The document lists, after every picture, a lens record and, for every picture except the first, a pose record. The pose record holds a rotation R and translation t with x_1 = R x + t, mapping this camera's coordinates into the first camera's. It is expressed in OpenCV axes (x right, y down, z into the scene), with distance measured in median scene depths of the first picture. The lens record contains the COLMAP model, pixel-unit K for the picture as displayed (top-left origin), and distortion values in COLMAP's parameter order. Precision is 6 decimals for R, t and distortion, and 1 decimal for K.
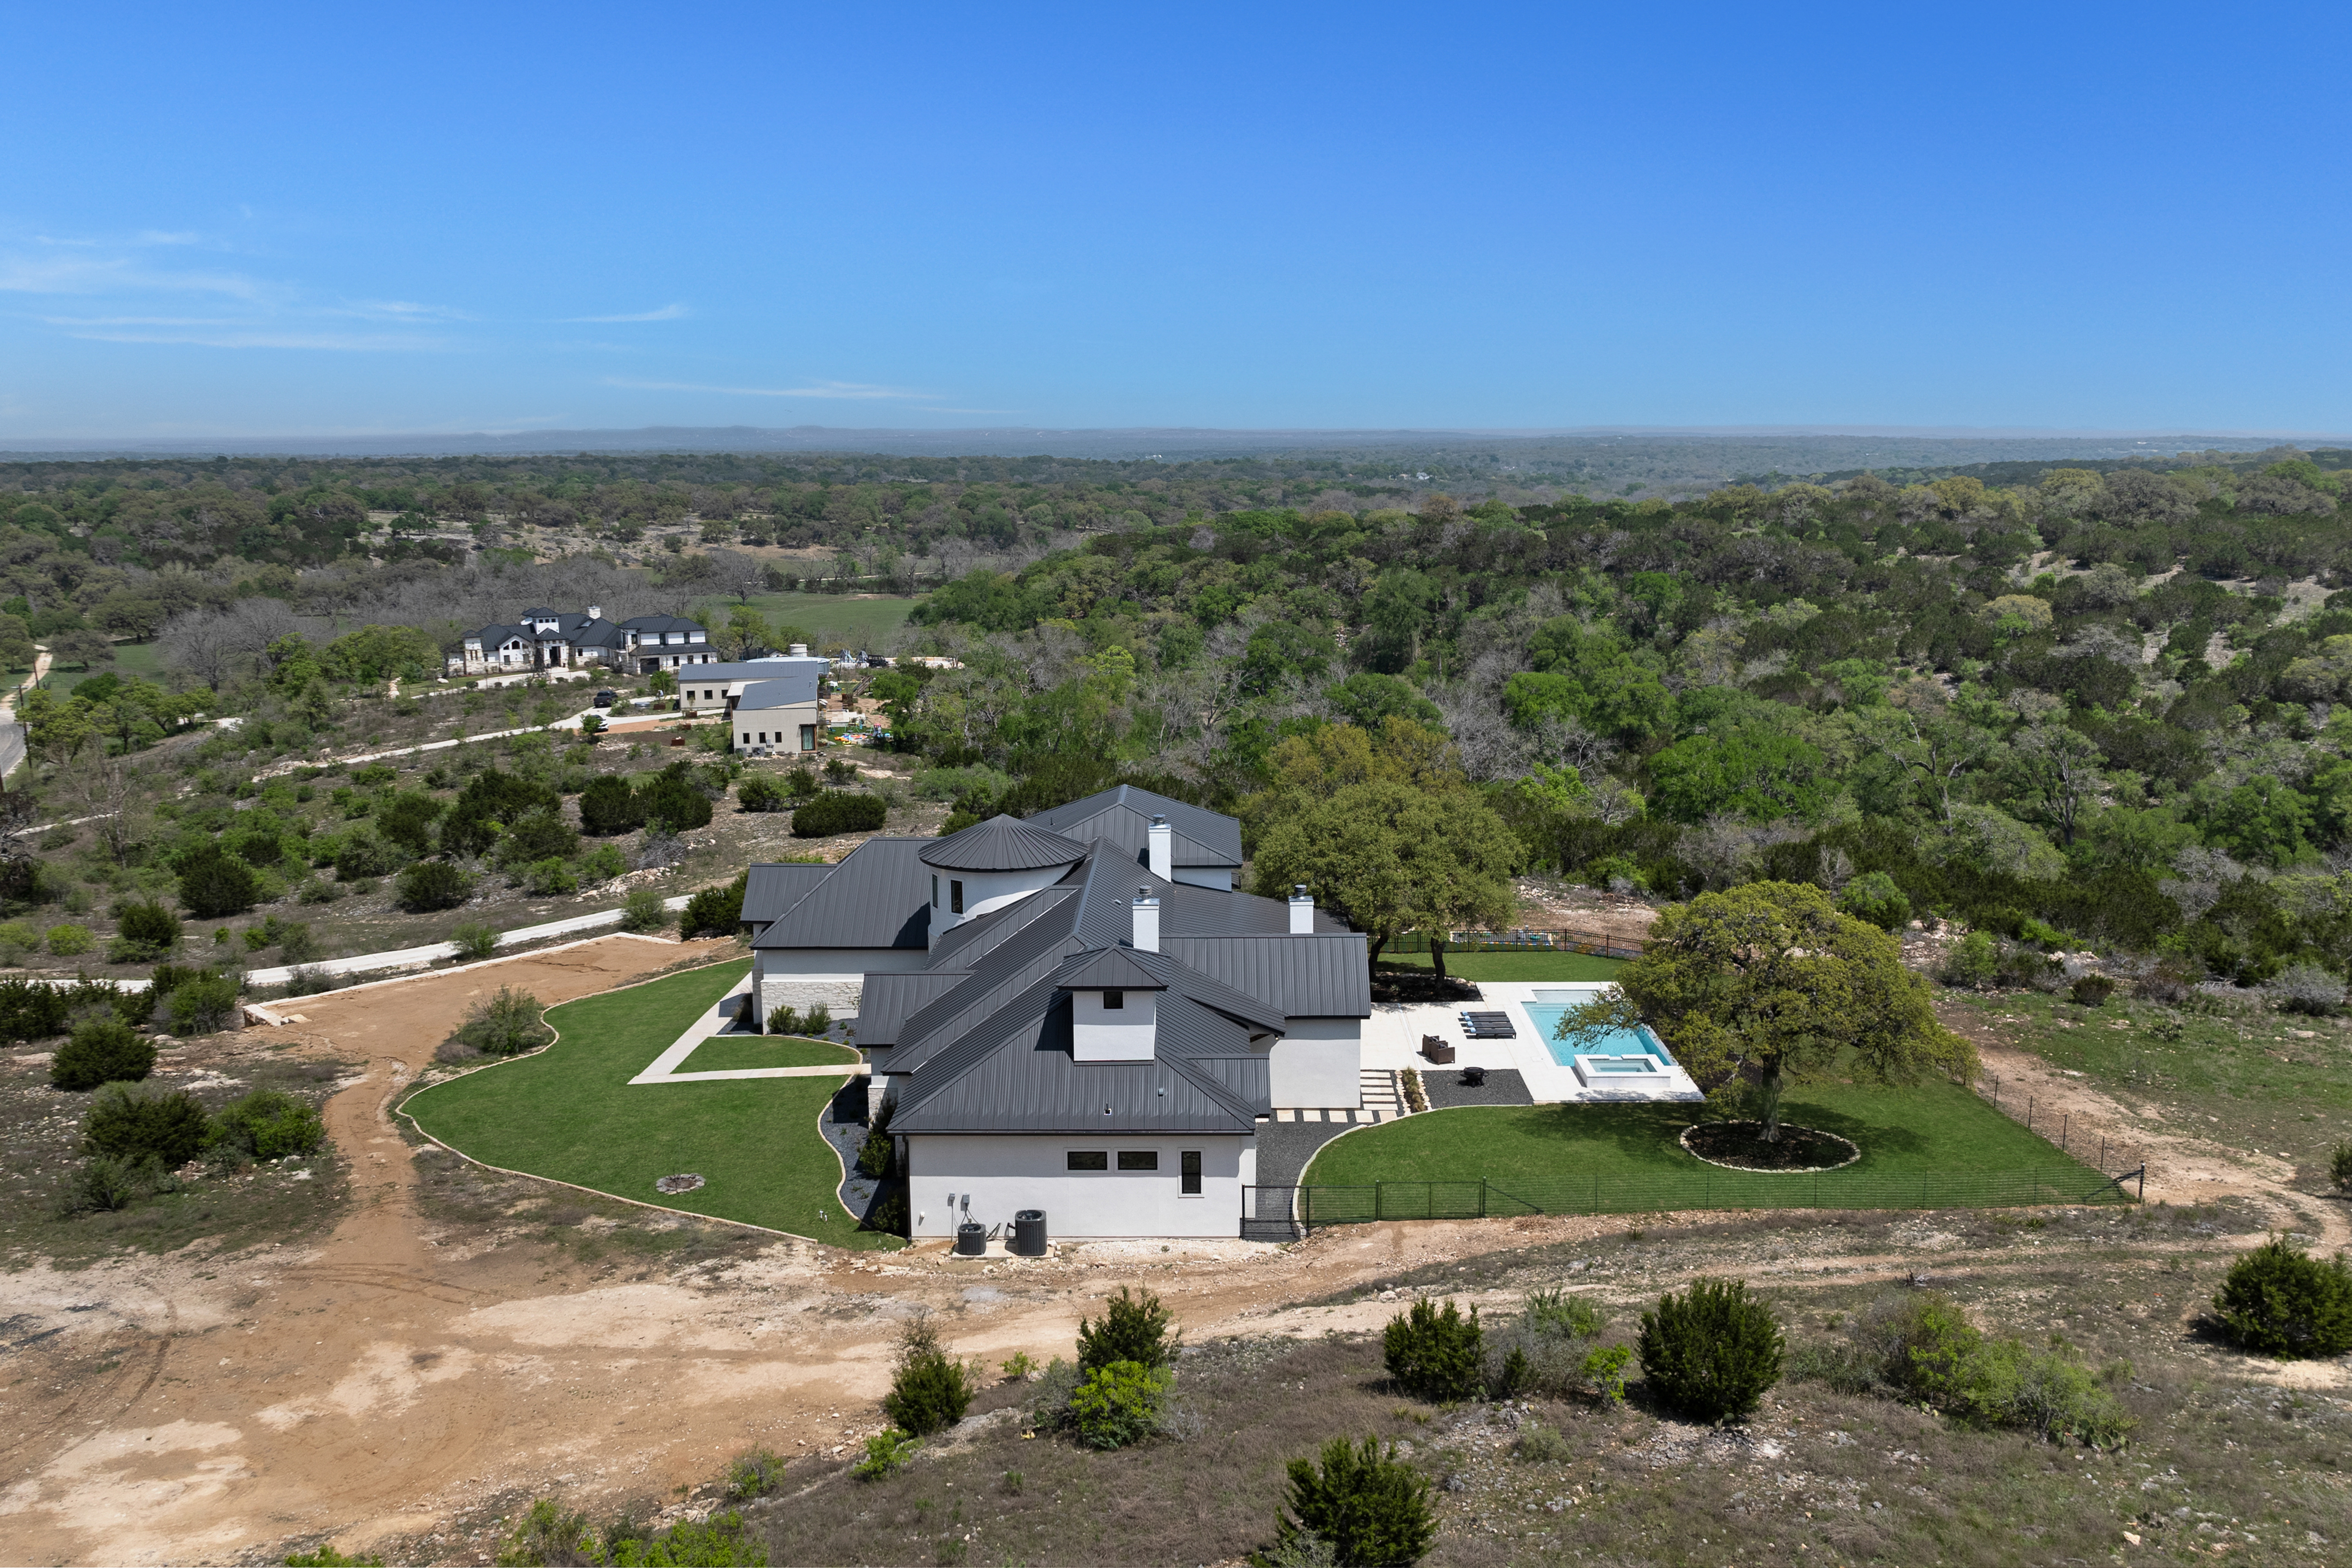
lens RADIAL K [[1984.2, 0, 1176.0], [0, 1984.2, 784.0], [0, 0, 1]] dist [-0.015164, -0.010189]
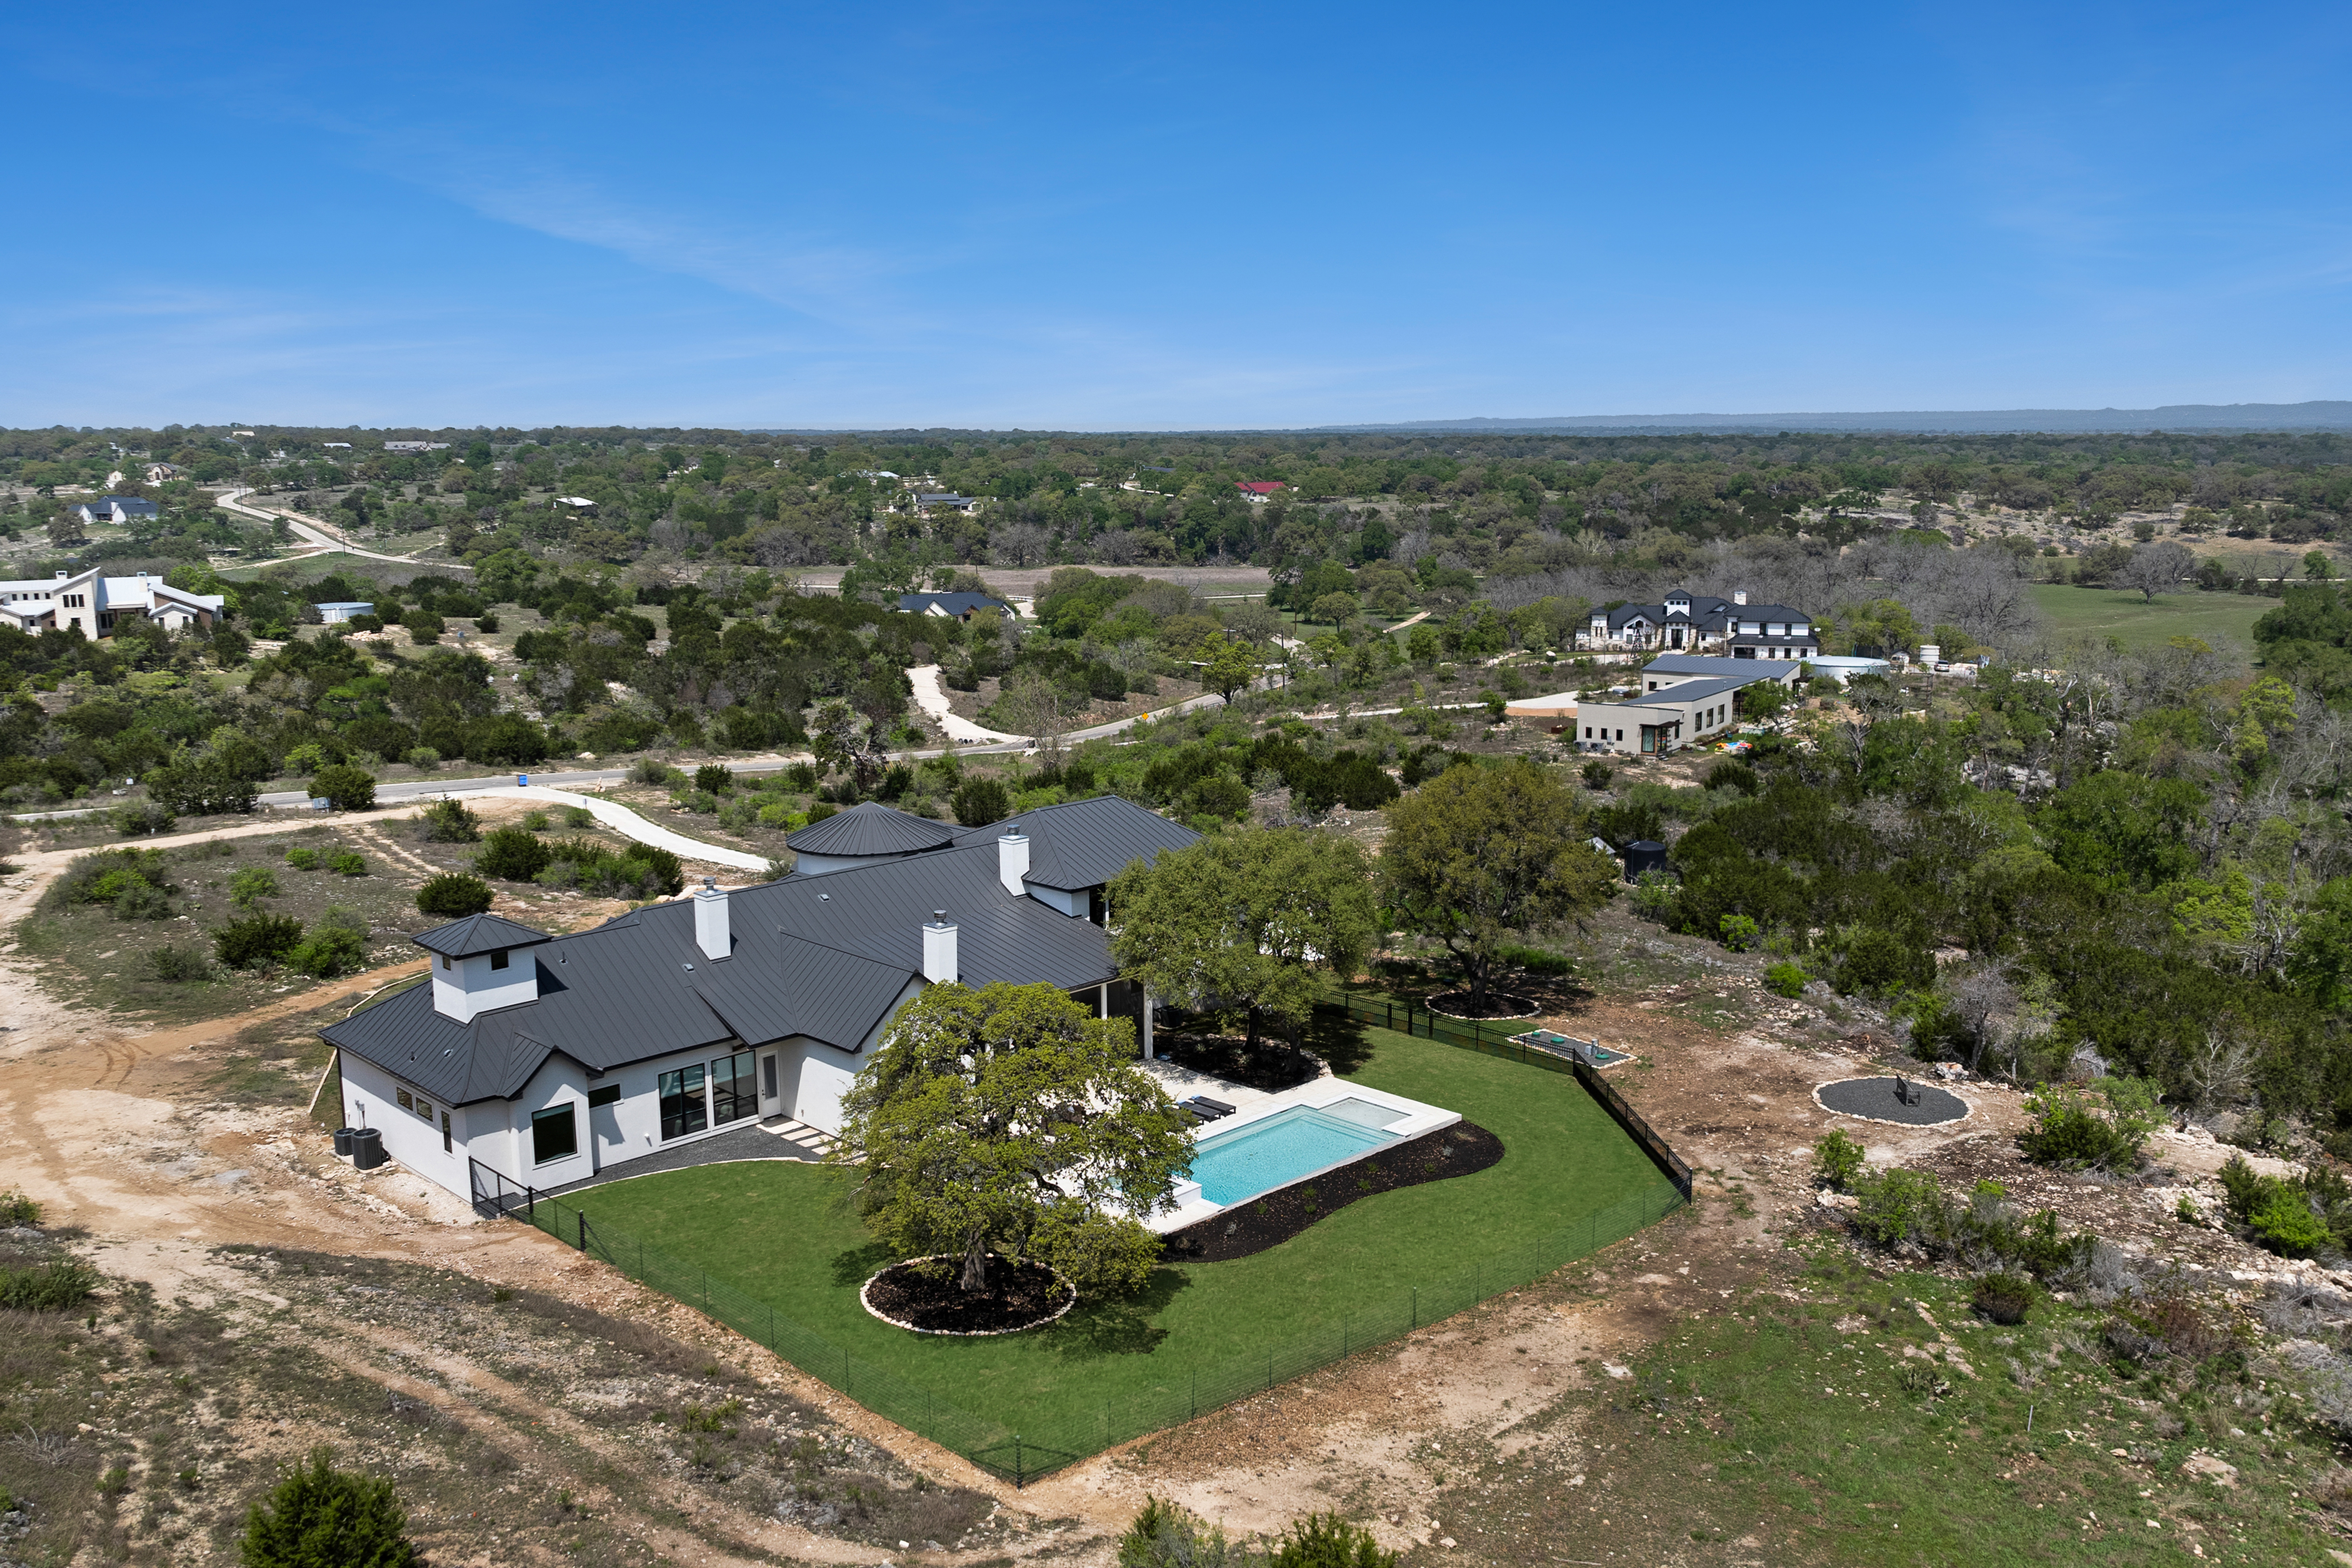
lens RADIAL K [[1984.2, 0, 1176.0], [0, 1984.2, 784.0], [0, 0, 1]] dist [-0.015164, -0.010189]
pose [[0.713514, 0.123660, -0.689642, 0.215151], [-0.115593, 0.991590, 0.058208, -0.021301], [0.691039, 0.038186, 0.721808, 0.104928]]
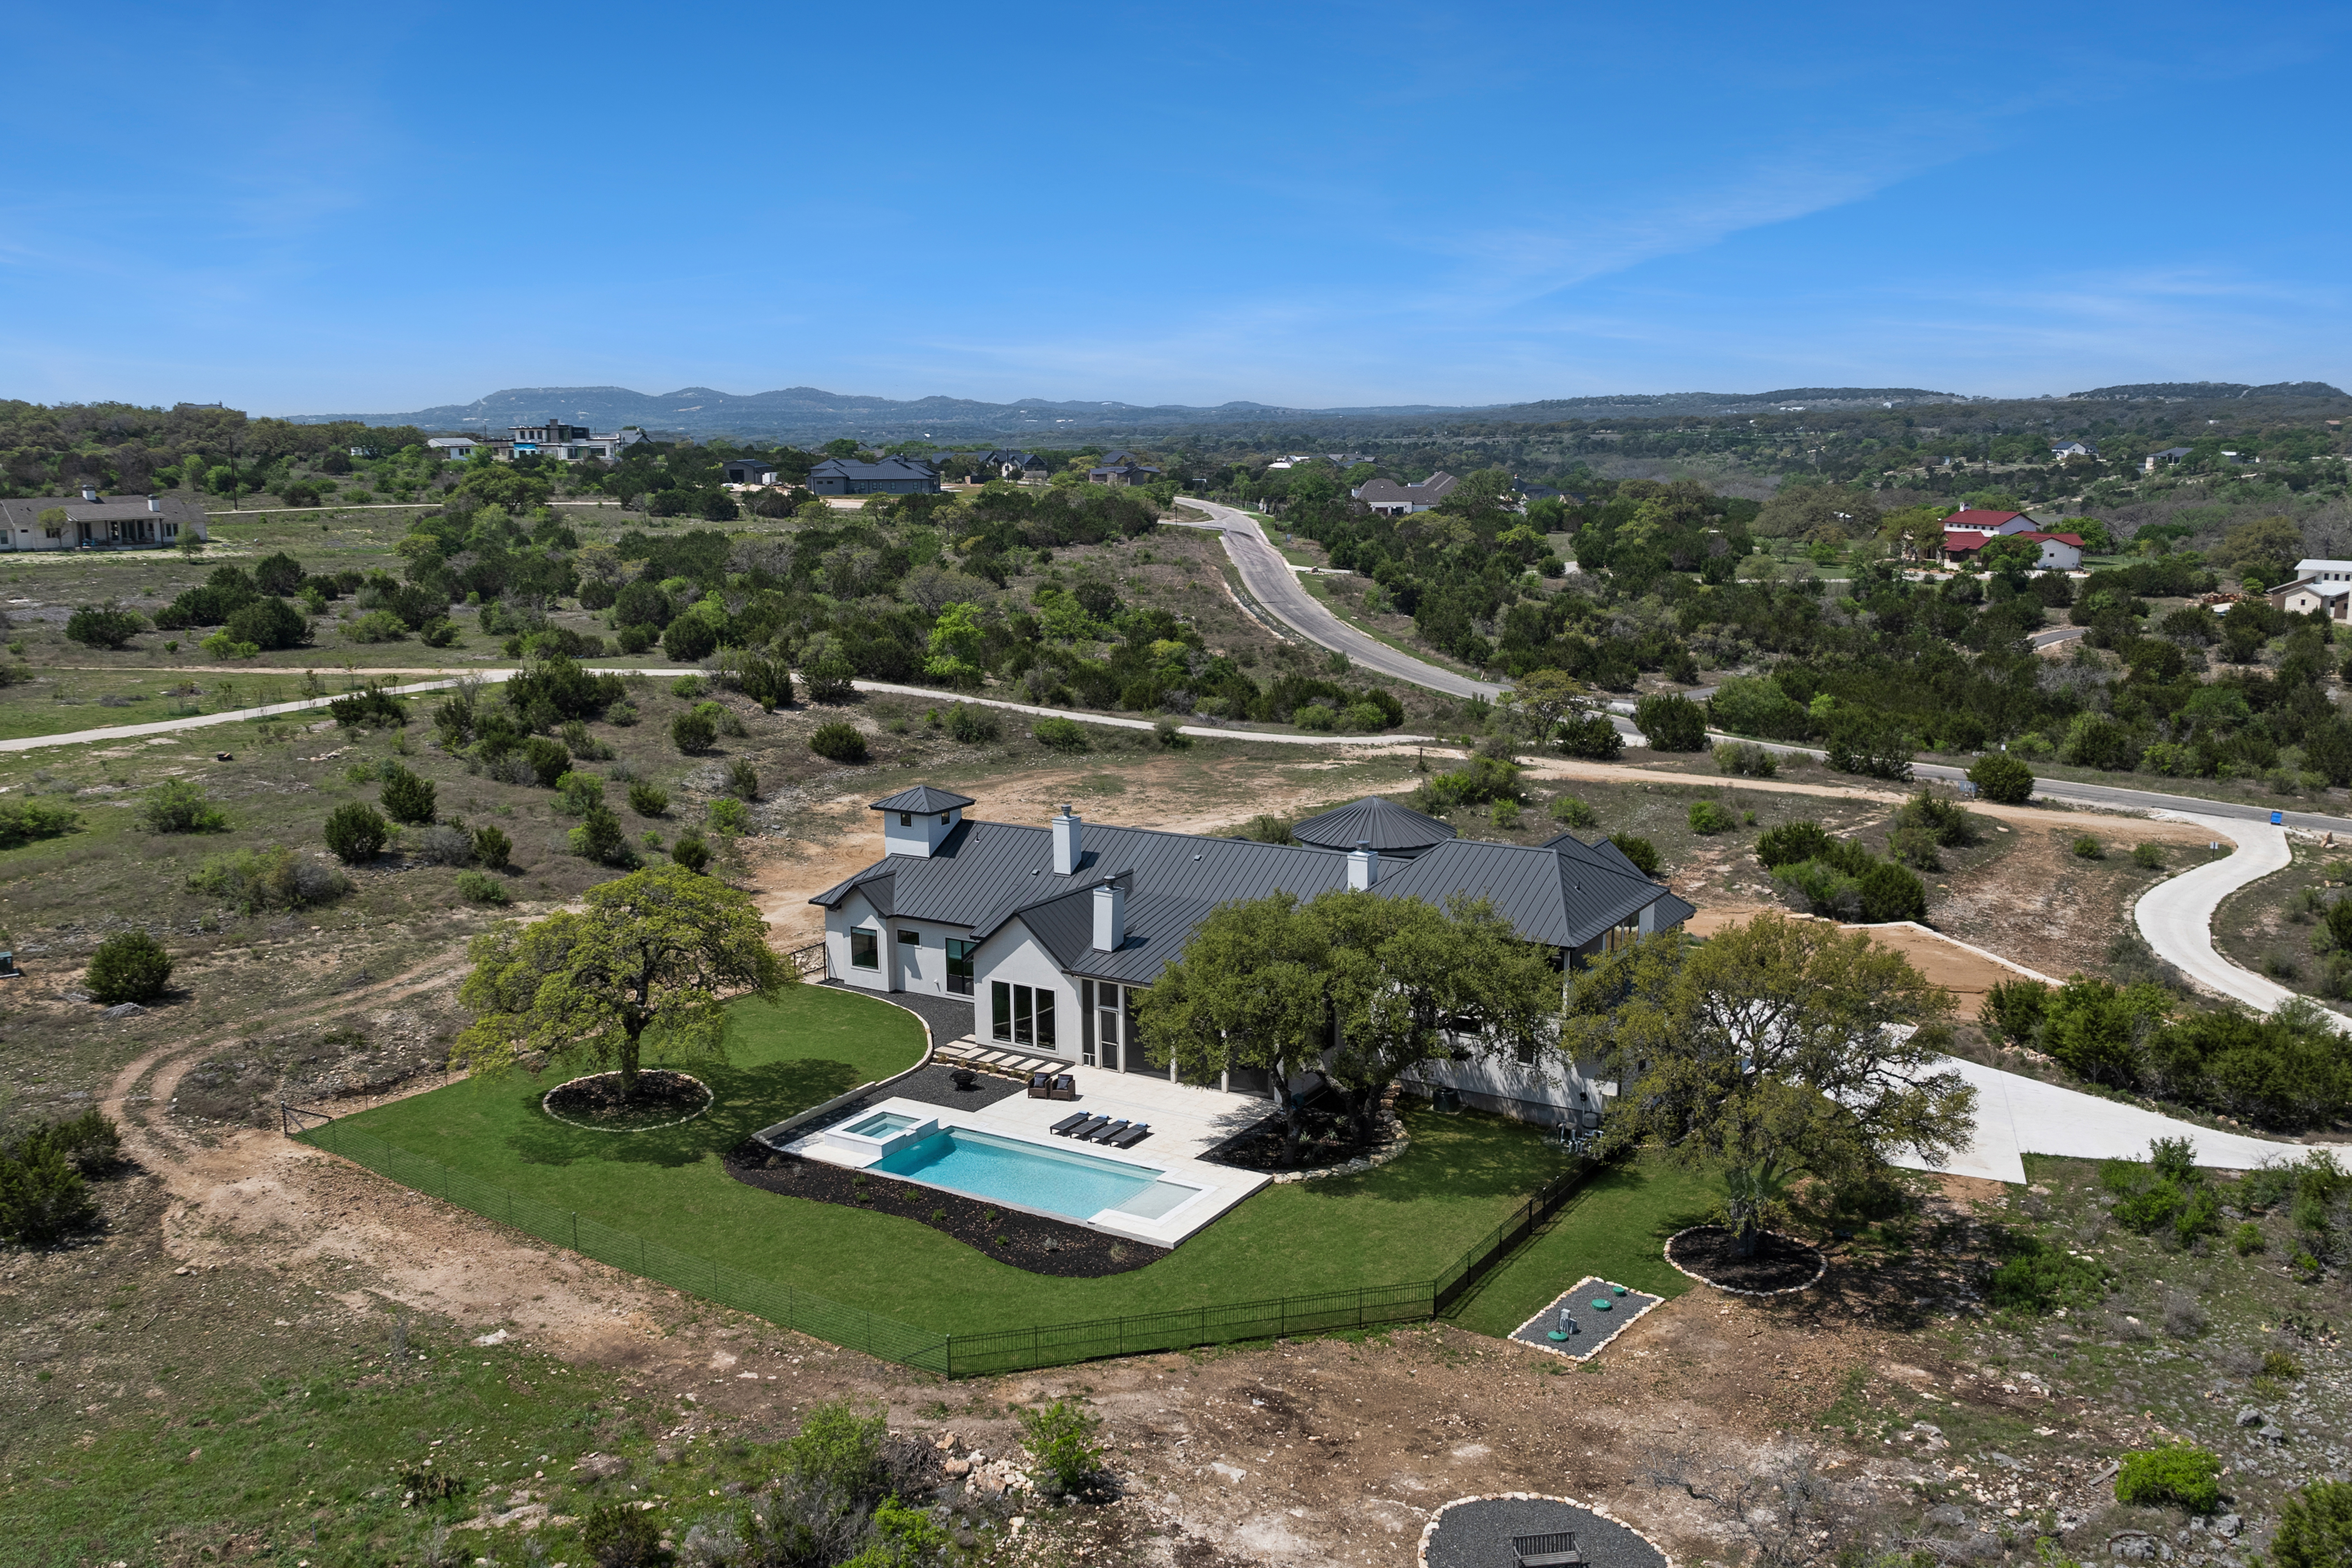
lens RADIAL K [[1984.2, 0, 1176.0], [0, 1984.2, 784.0], [0, 0, 1]] dist [-0.015164, -0.010189]
pose [[-0.505556, 0.163112, -0.847235, 0.245003], [-0.134294, 0.955123, 0.264018, -0.073112], [0.852278, 0.247255, -0.460963, 0.403725]]
